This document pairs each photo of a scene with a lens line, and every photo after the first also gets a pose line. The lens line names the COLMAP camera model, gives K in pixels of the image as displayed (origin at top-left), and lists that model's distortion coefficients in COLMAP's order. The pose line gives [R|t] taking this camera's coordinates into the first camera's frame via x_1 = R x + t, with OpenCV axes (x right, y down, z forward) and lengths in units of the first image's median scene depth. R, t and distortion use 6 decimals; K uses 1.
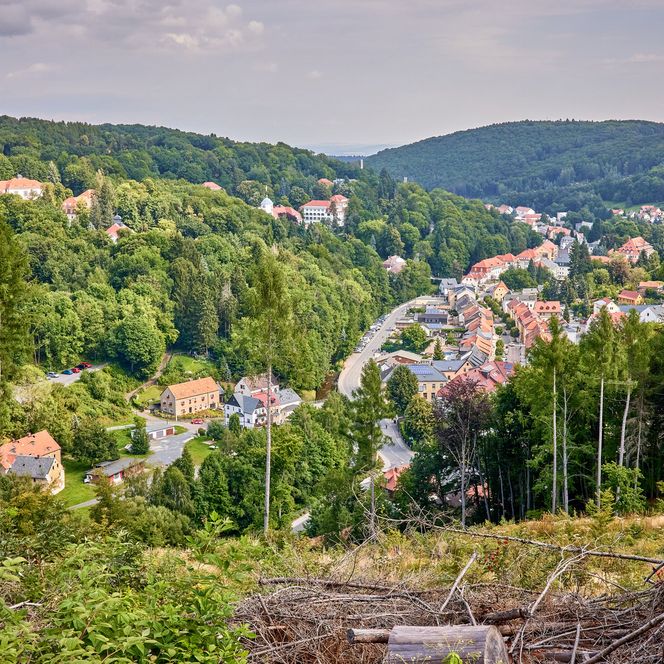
lens RADIAL K [[1046.9, 0, 332.0], [0, 1046.9, 332.0], [0, 0, 1]] dist [0.021443, 0.072251]
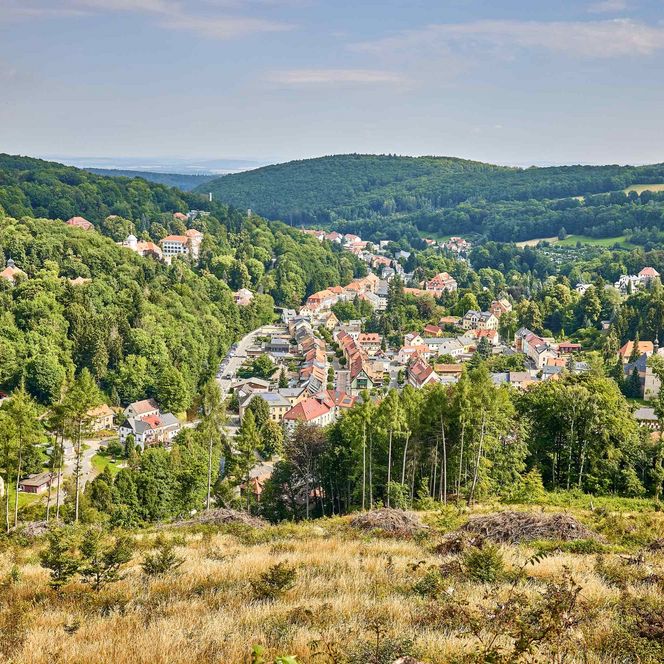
lens RADIAL K [[1046.9, 0, 332.0], [0, 1046.9, 332.0], [0, 0, 1]] dist [0.021443, 0.072251]
pose [[0.987032, 0.004797, 0.160451, -0.034888], [-0.006541, 0.999925, 0.010340, -0.041472], [-0.160389, -0.011256, 0.986990, -0.208286]]
